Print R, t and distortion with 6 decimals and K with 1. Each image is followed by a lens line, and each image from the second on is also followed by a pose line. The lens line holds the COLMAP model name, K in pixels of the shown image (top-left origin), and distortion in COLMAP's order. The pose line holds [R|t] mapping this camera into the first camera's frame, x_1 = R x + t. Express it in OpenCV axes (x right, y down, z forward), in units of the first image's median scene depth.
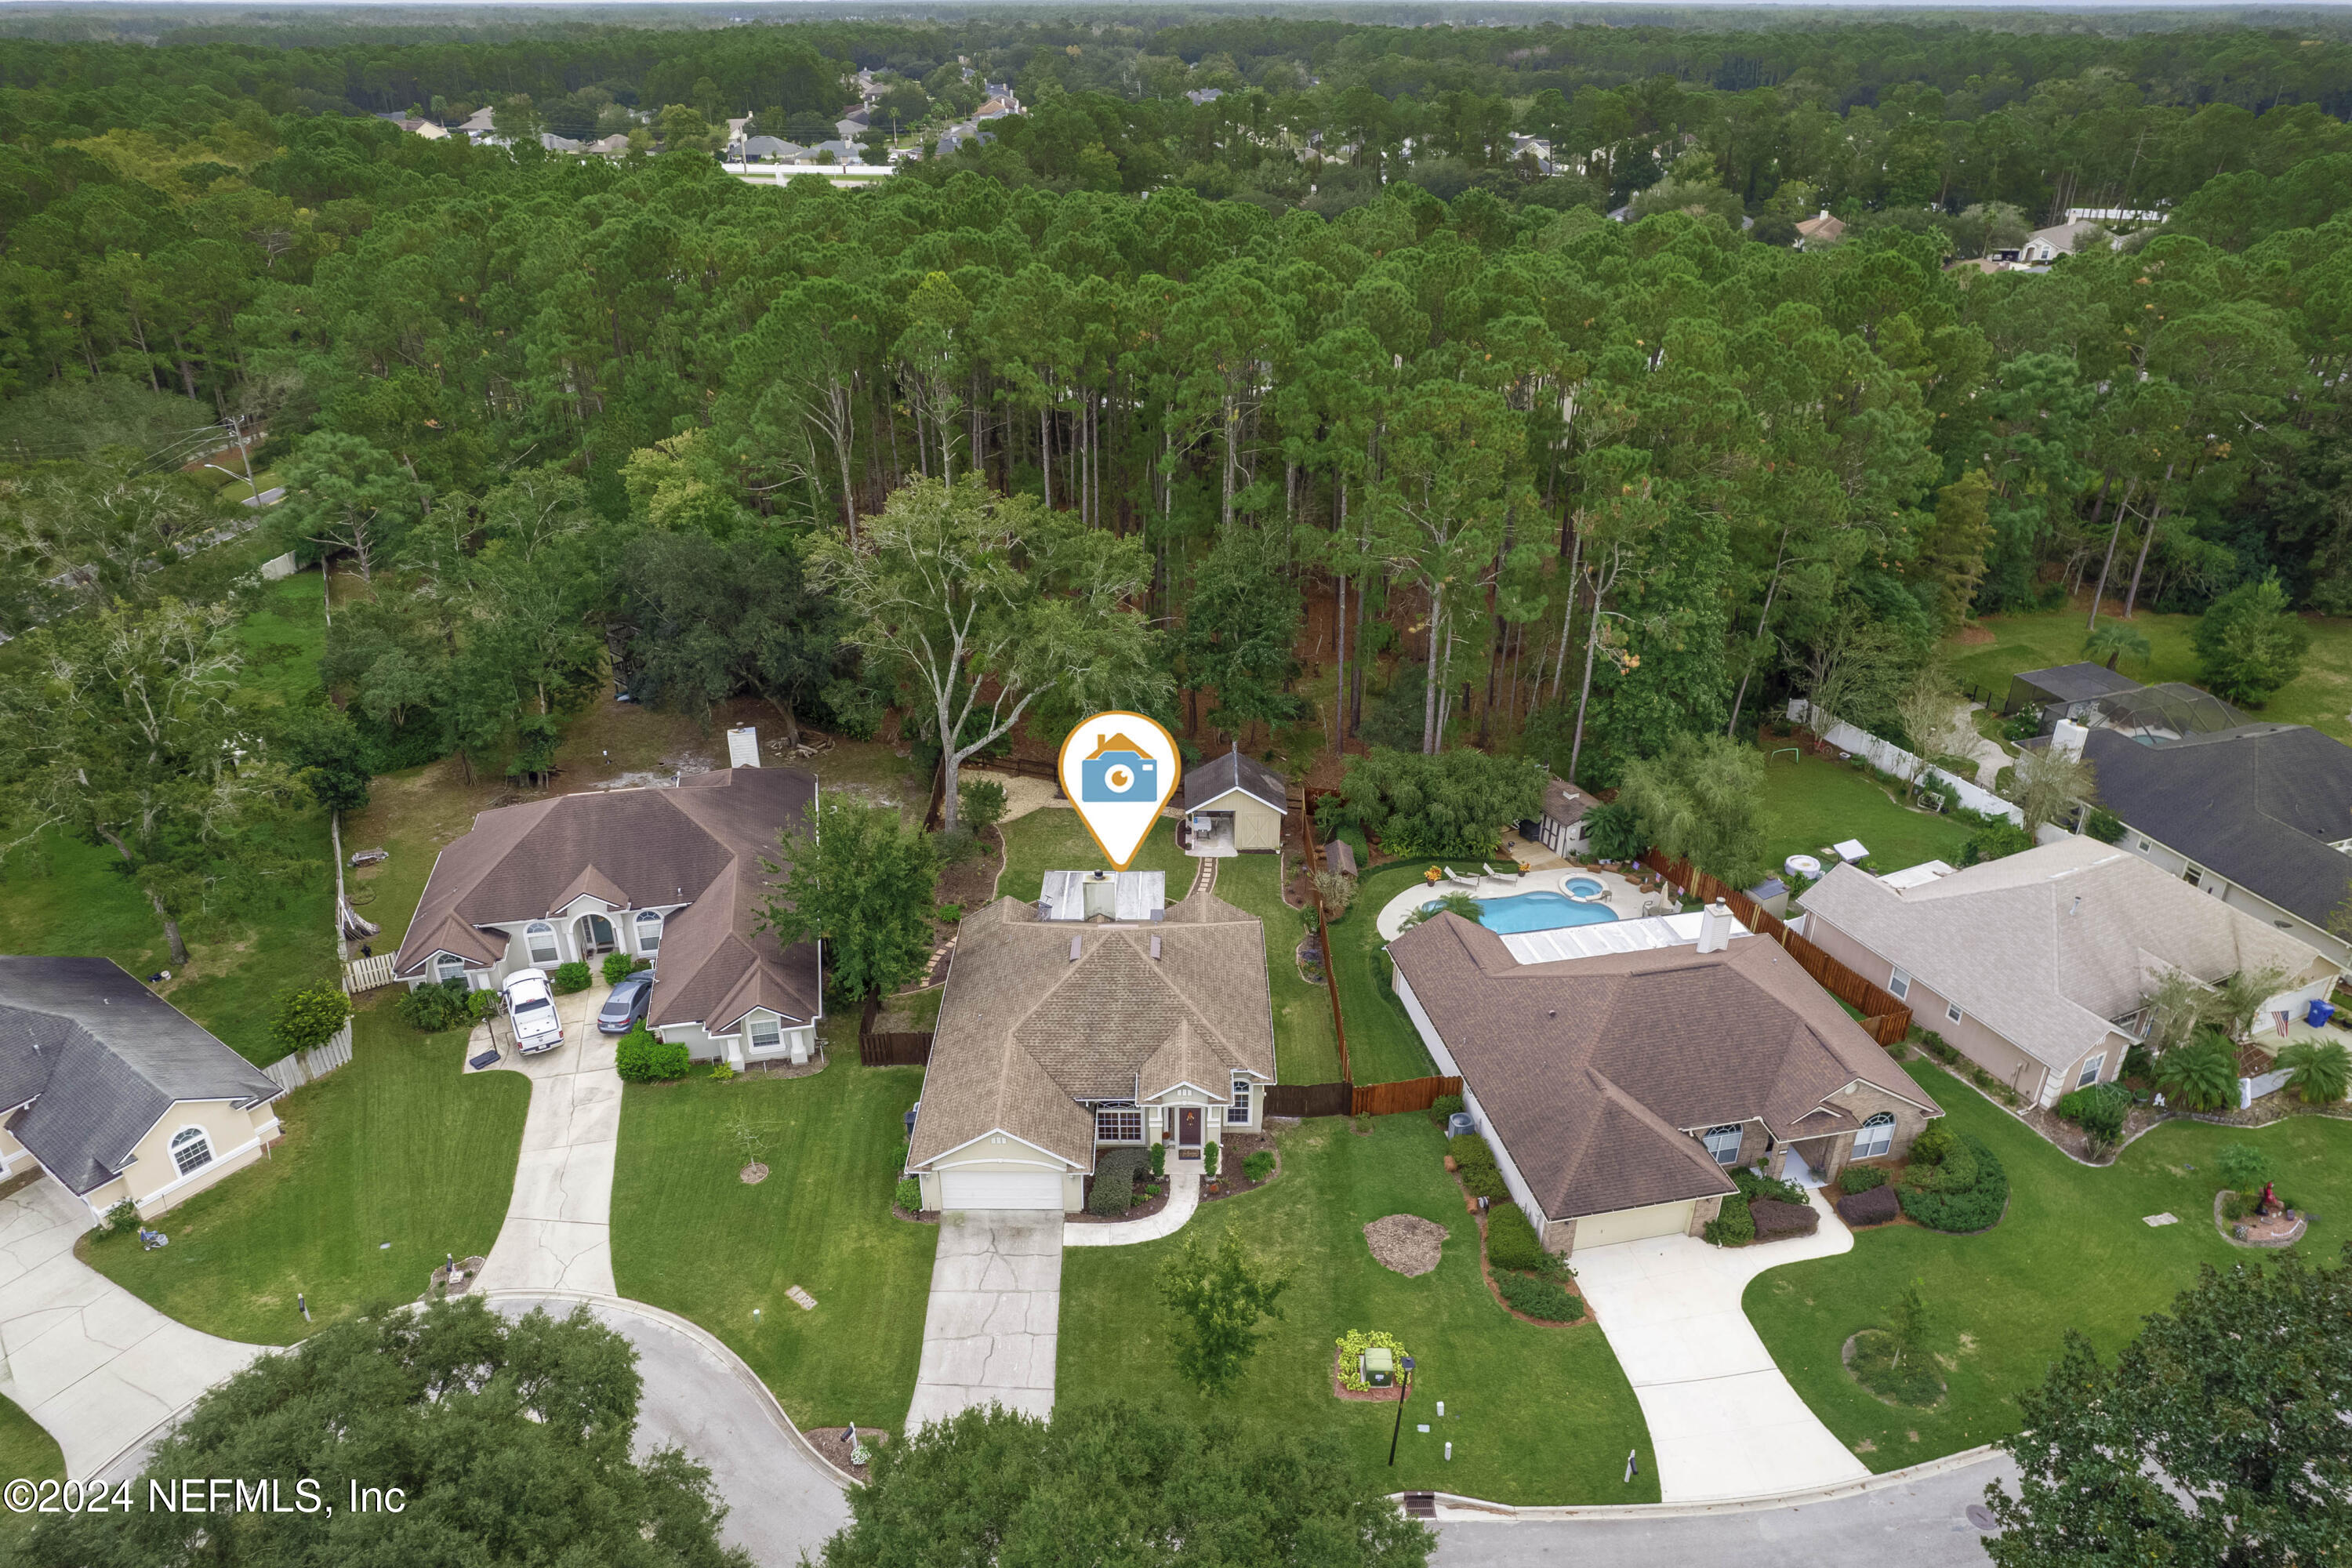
lens RADIAL K [[1501.5, 0, 1176.0], [0, 1501.5, 784.0], [0, 0, 1]] dist [-0.001663, 0.002162]
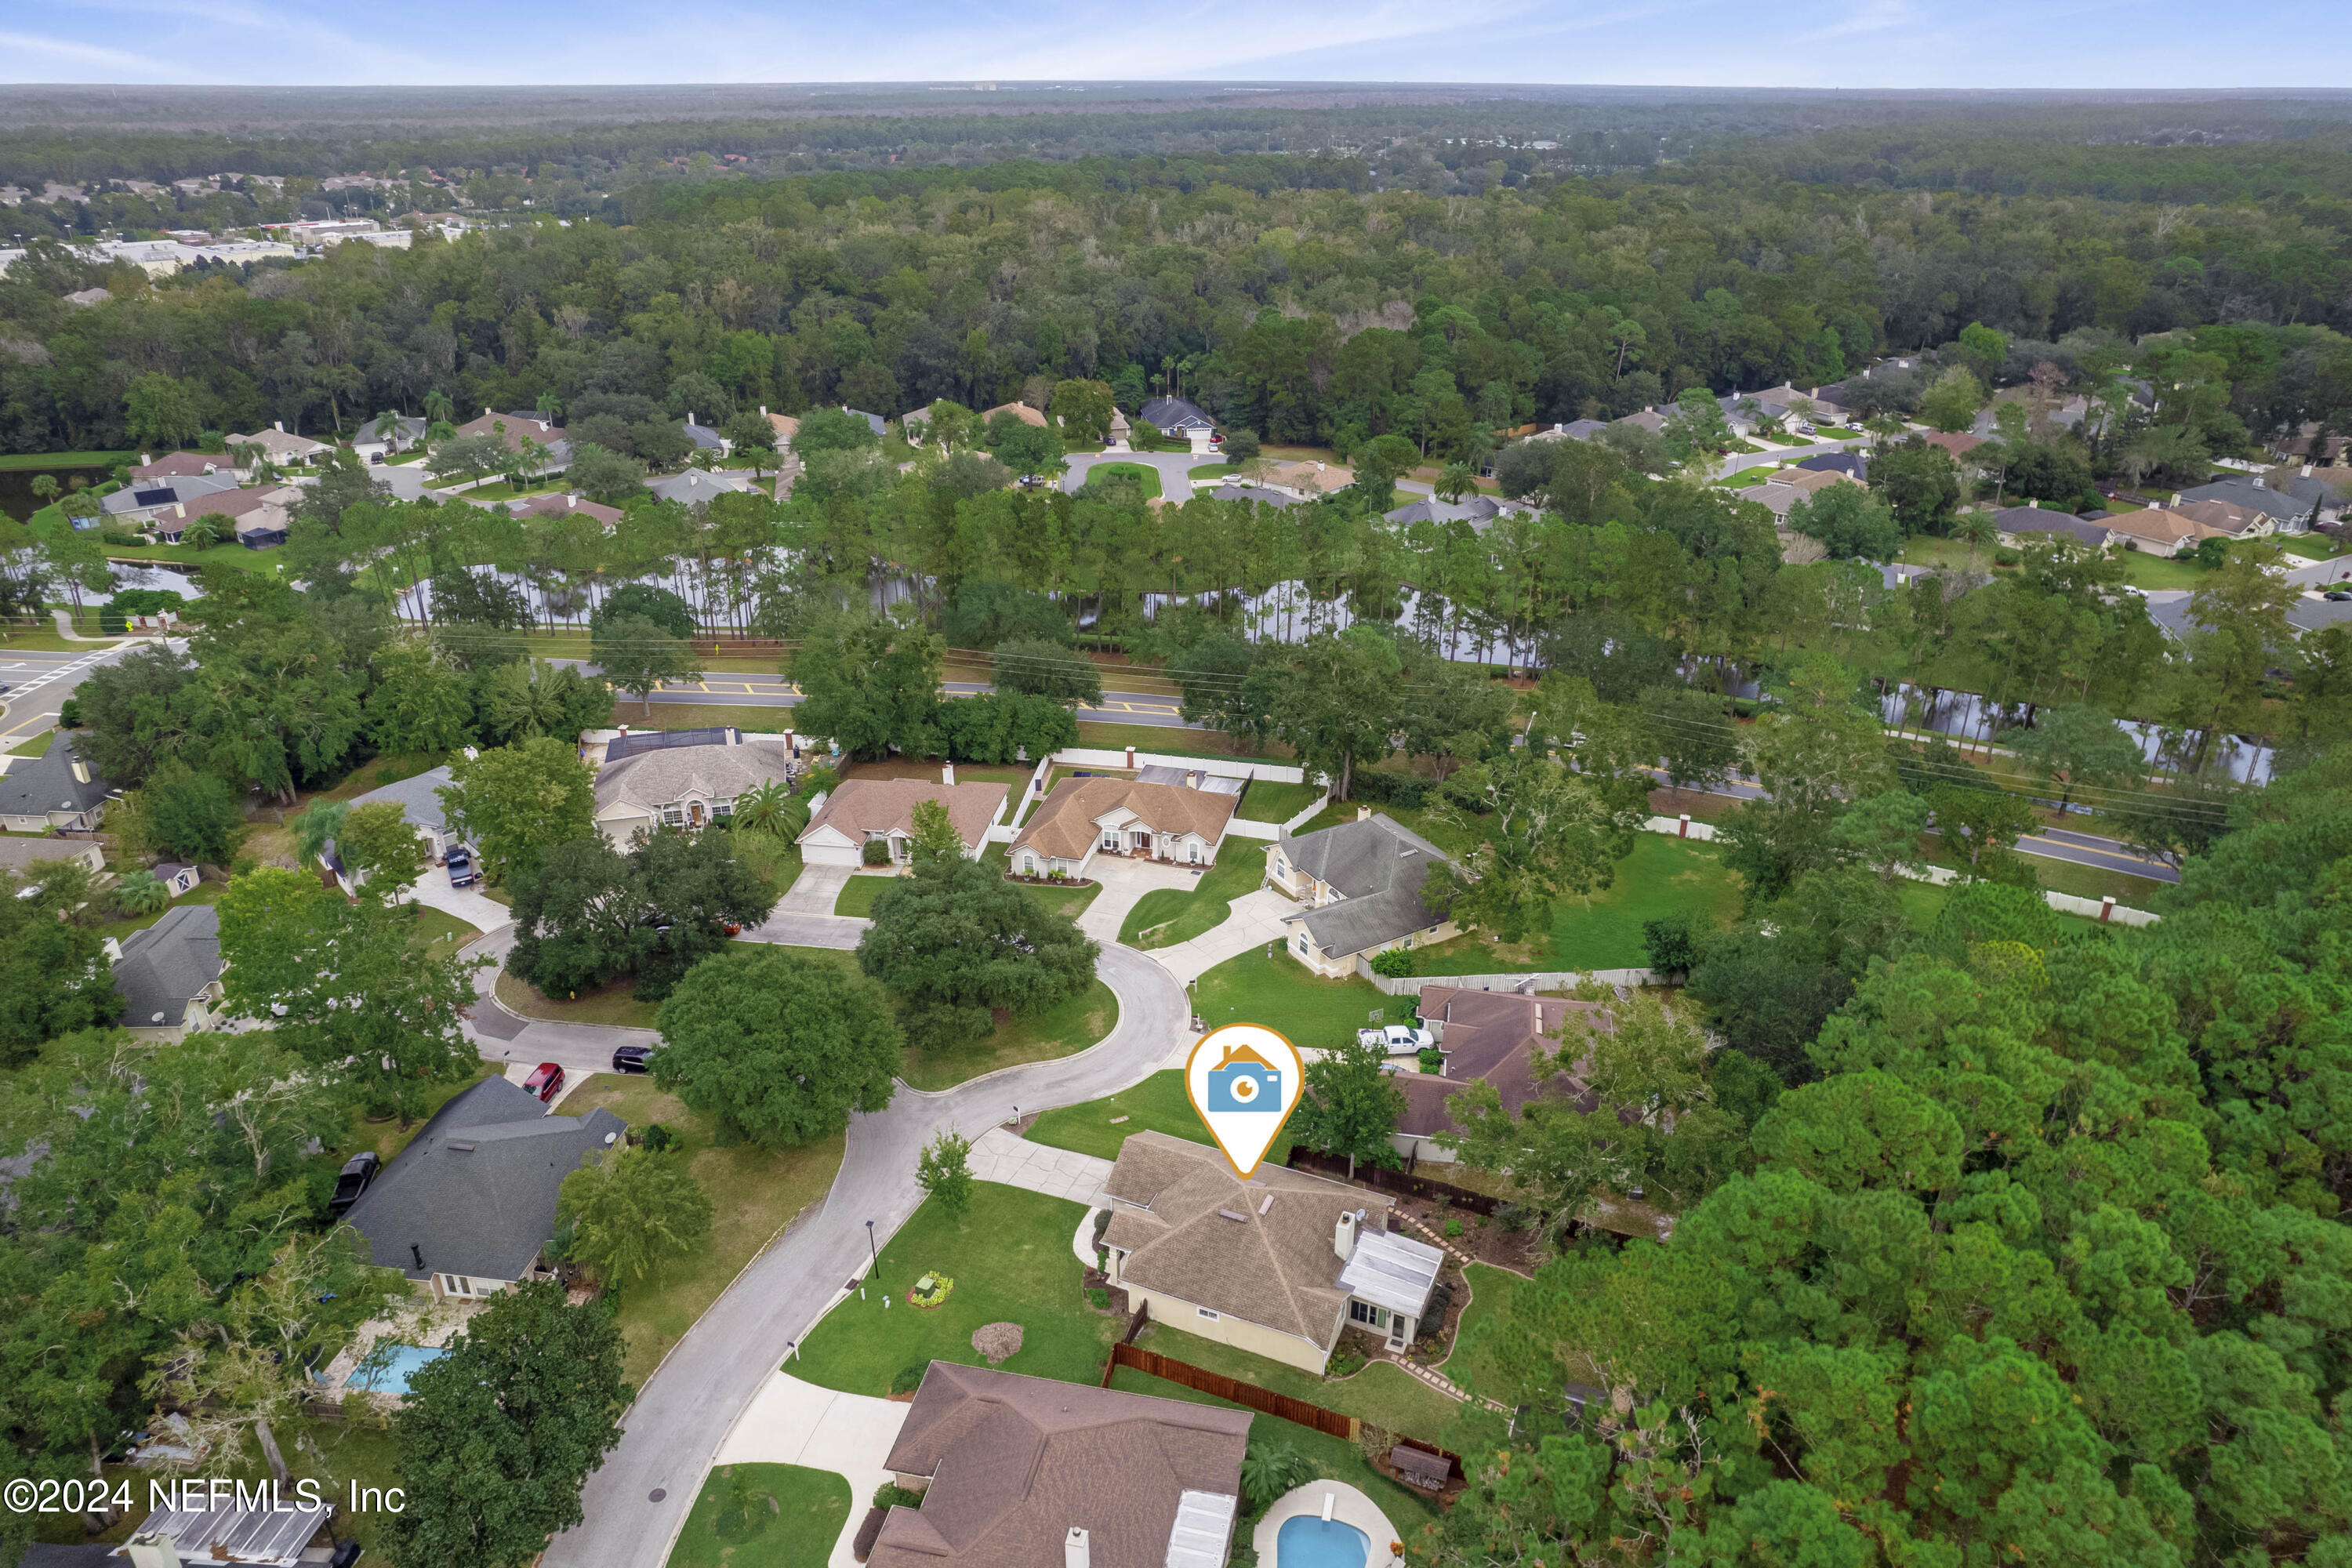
lens RADIAL K [[1501.5, 0, 1176.0], [0, 1501.5, 784.0], [0, 0, 1]] dist [-0.001663, 0.002162]
pose [[-0.400054, 0.390901, -0.828947, 1.235585], [-0.429519, 0.719032, 0.546357, -1.132399], [0.809611, 0.574621, -0.119752, 1.072285]]
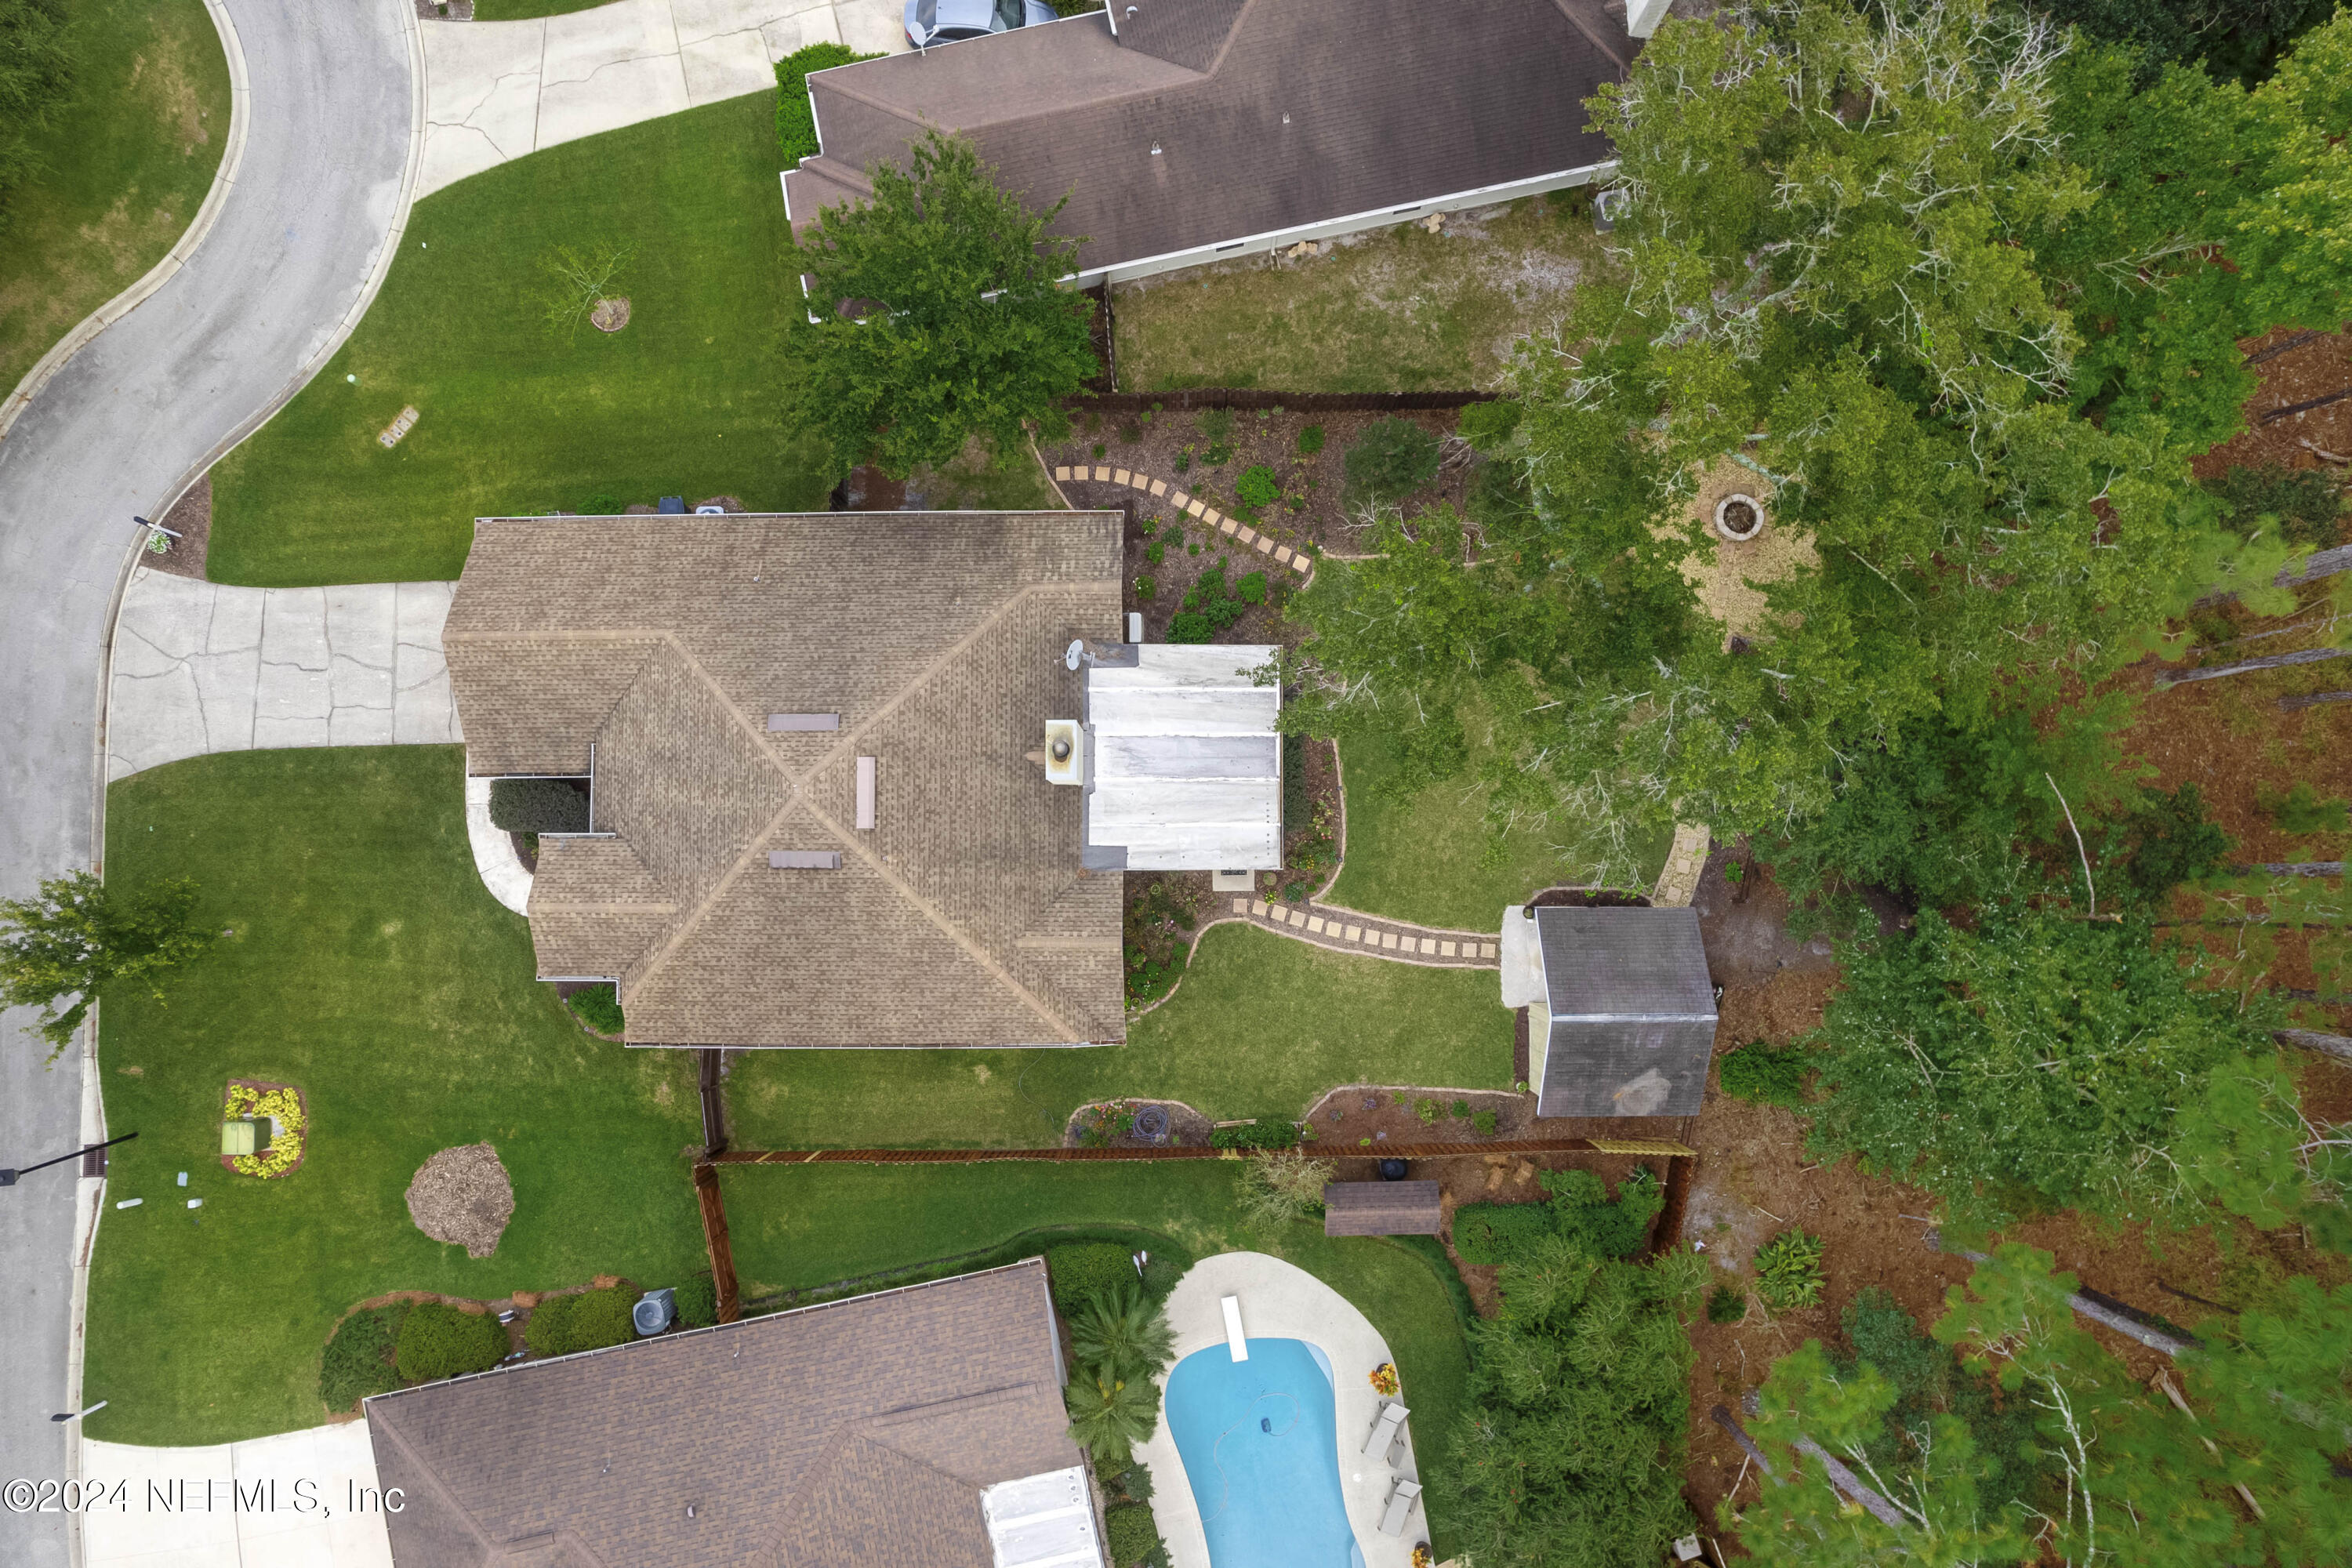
lens RADIAL K [[1501.5, 0, 1176.0], [0, 1501.5, 784.0], [0, 0, 1]] dist [-0.001663, 0.002162]
pose [[0.004779, 0.998536, -0.053880, -0.012619], [-0.452891, 0.050199, 0.890152, -0.571597], [0.891553, 0.020147, 0.452468, 1.039894]]
